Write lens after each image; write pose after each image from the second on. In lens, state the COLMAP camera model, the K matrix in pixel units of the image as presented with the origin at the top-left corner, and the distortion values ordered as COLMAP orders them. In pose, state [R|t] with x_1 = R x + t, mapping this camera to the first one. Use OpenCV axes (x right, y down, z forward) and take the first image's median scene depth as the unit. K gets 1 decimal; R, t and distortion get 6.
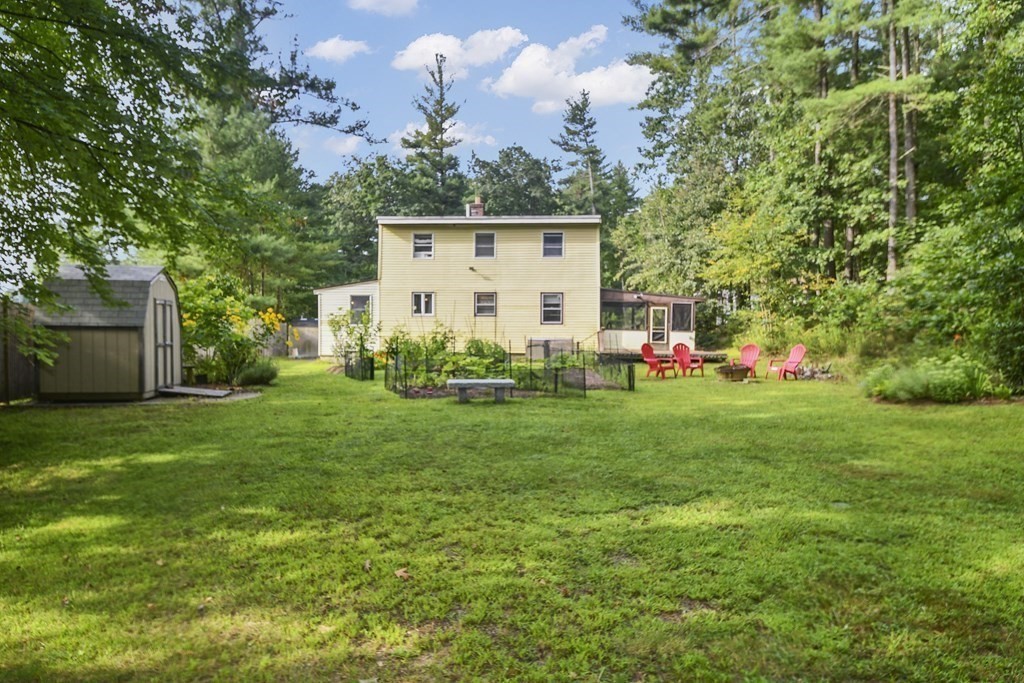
lens RADIAL K [[717.7, 0, 512.0], [0, 717.7, 341.5], [0, 0, 1]] dist [-0.002618, 0.002103]
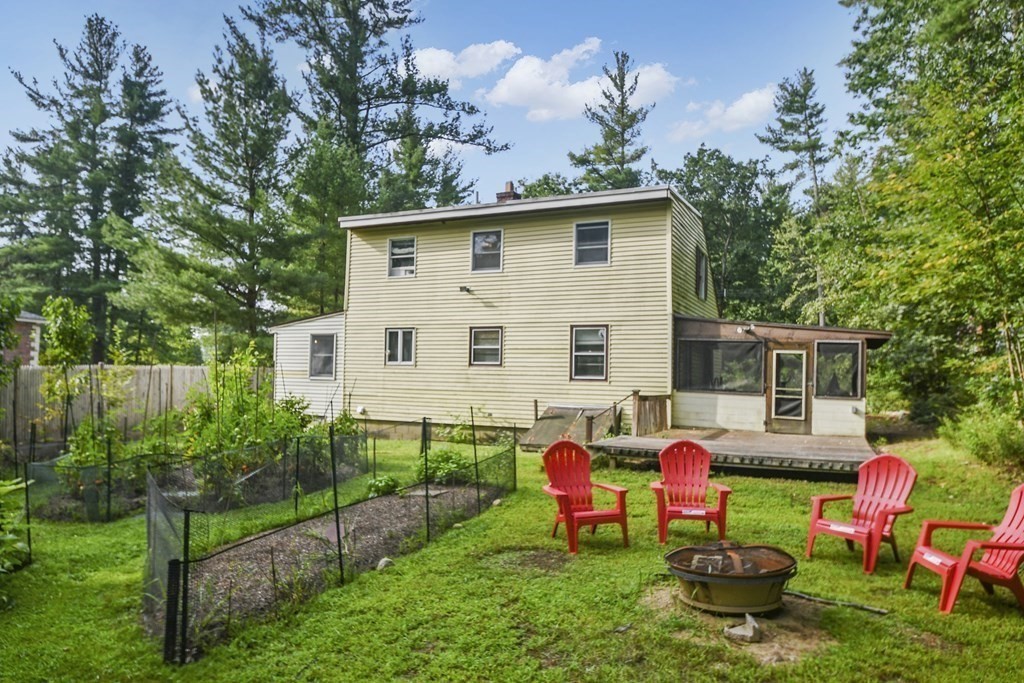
lens RADIAL K [[717.7, 0, 512.0], [0, 717.7, 341.5], [0, 0, 1]] dist [-0.002618, 0.002103]
pose [[0.927974, -0.007633, -0.372567, 0.210016], [-0.016735, 0.997928, -0.062128, -0.018321], [0.372269, 0.063888, 0.925923, 0.438966]]
